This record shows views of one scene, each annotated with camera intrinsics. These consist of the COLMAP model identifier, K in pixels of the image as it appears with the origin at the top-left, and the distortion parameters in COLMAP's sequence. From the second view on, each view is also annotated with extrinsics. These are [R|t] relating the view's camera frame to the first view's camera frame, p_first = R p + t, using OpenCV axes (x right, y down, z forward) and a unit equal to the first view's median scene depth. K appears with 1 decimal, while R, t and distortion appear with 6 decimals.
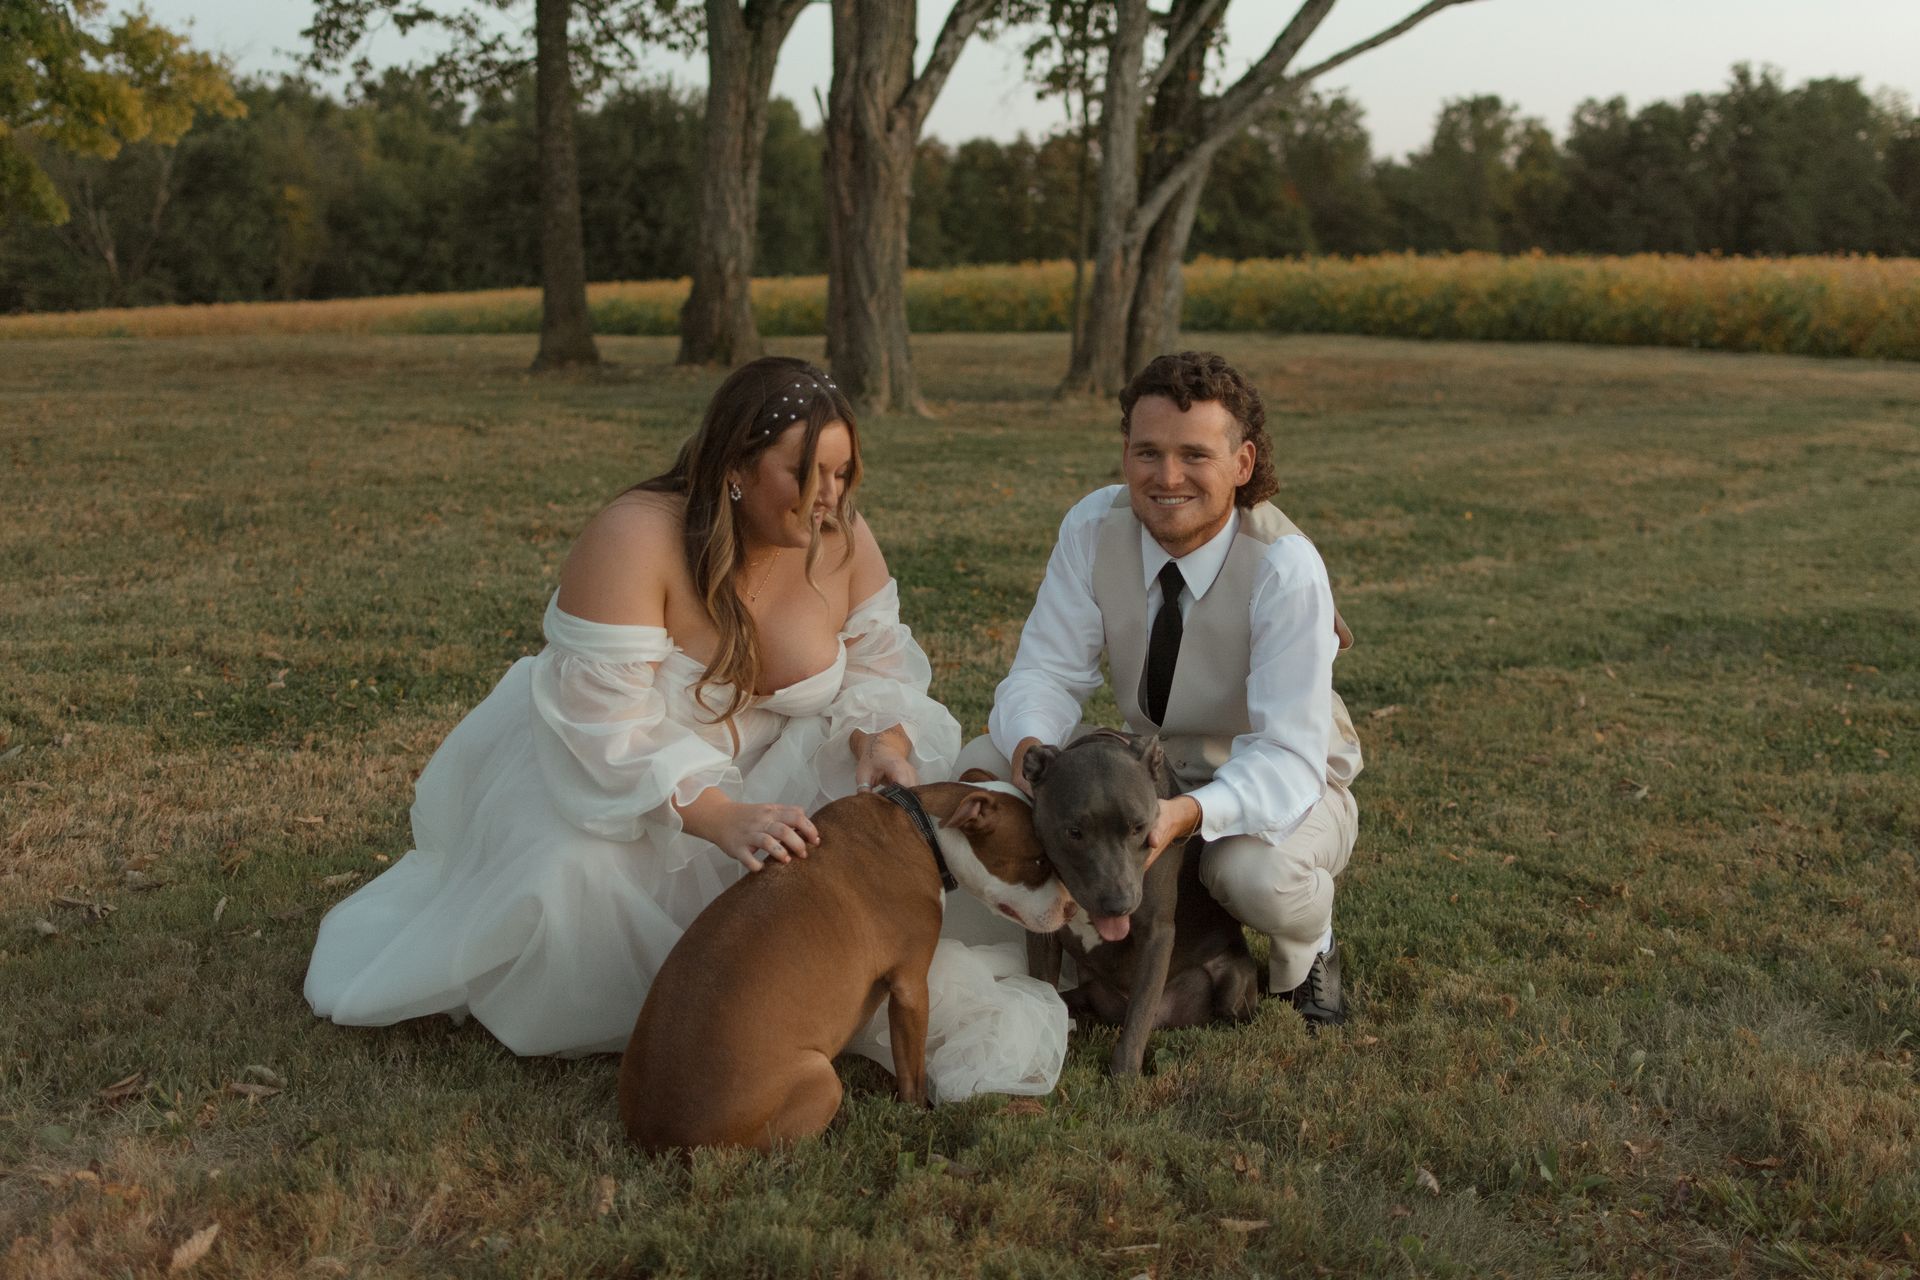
lens RADIAL K [[3010.9, 0, 960.0], [0, 3010.9, 640.0], [0, 0, 1]] dist [0.019712, 0.088497]
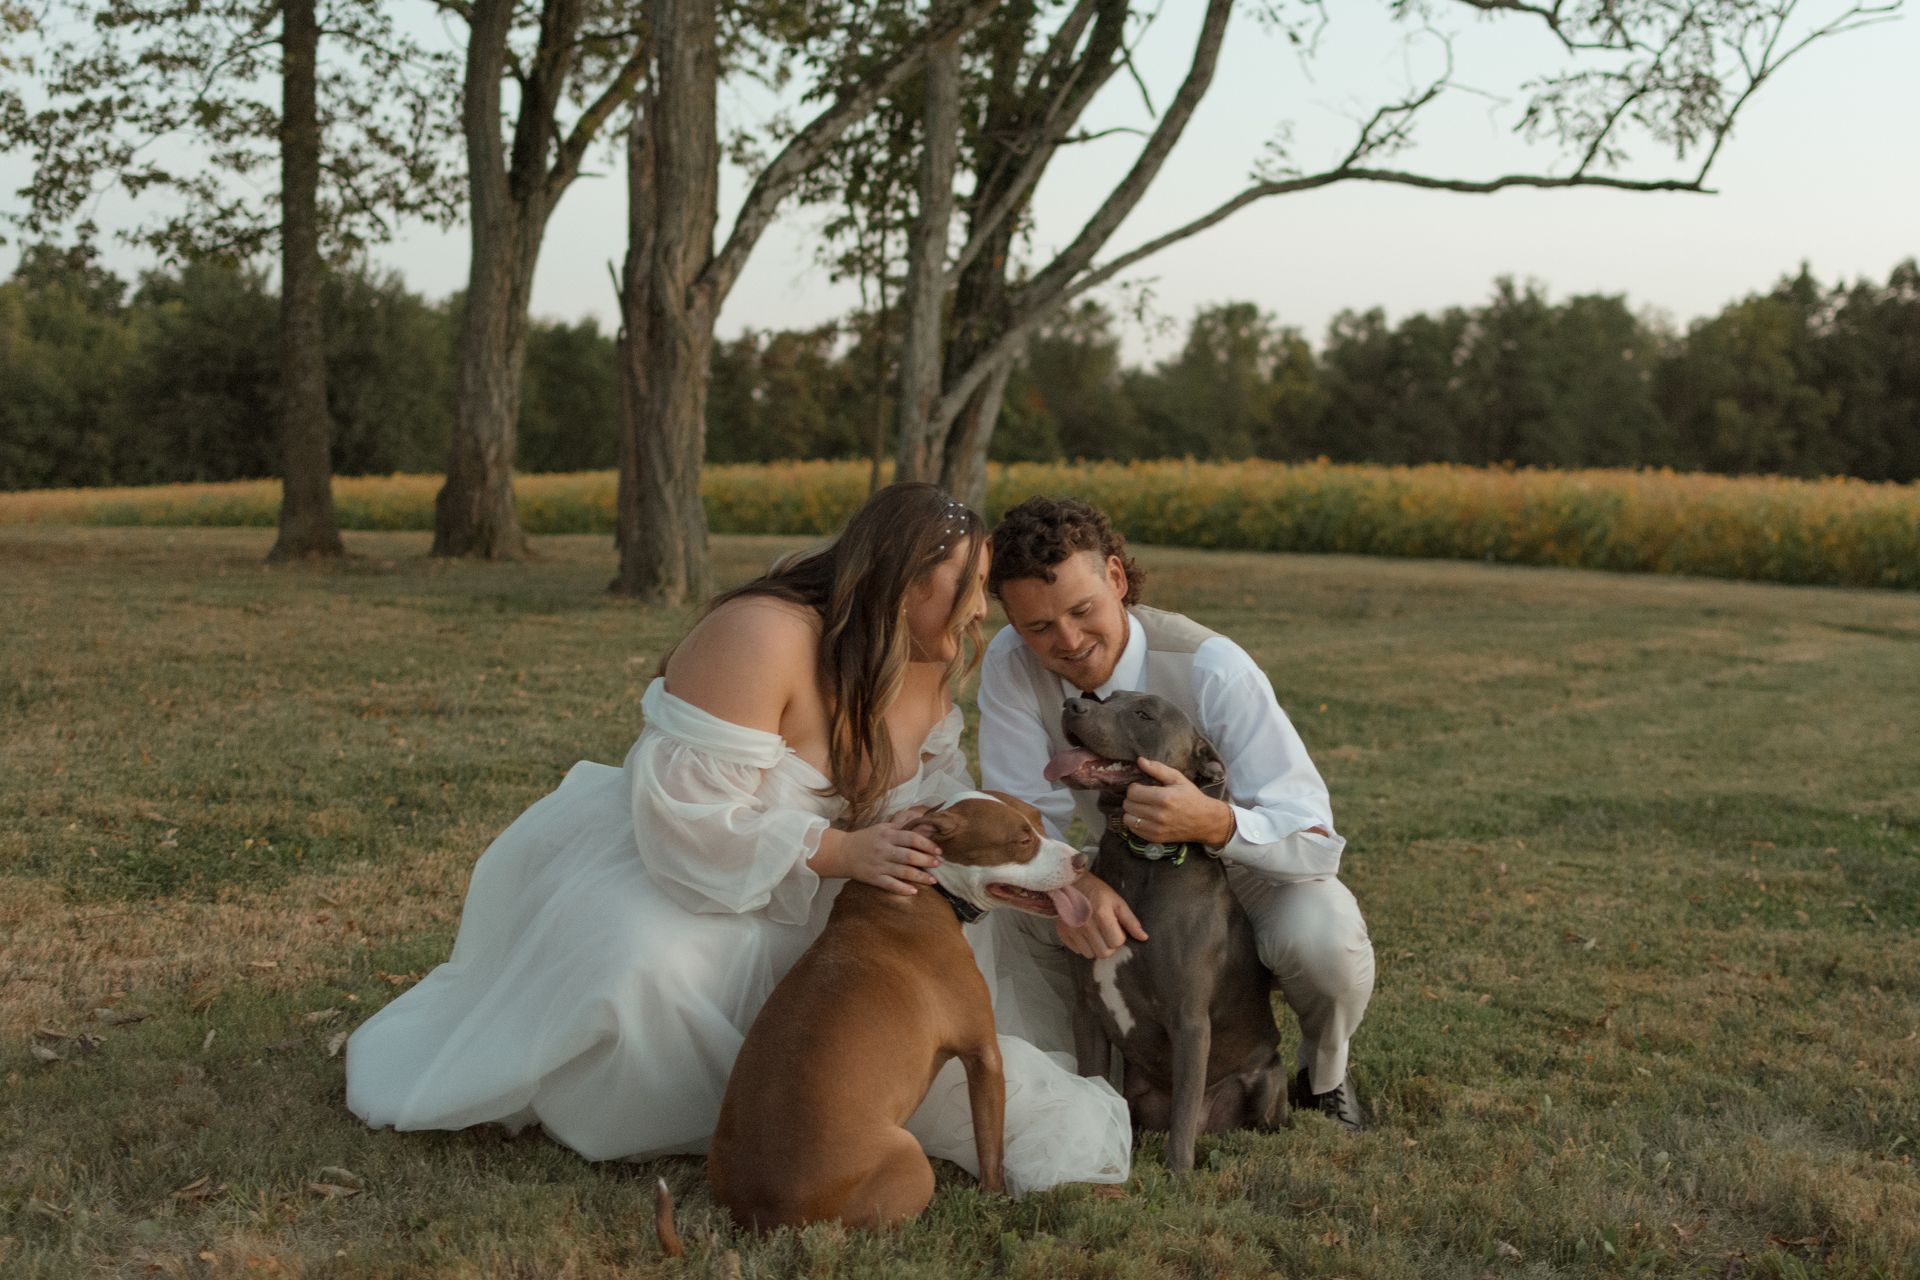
lens RADIAL K [[3440.8, 0, 960.0], [0, 3440.8, 640.0], [0, 0, 1]] dist [0.027879, 0.115311]
pose [[0.992242, 0.013100, 0.123629, -0.071080], [-0.002481, 0.996321, -0.085661, 0.027021], [-0.124297, 0.084690, 0.988624, -0.069822]]
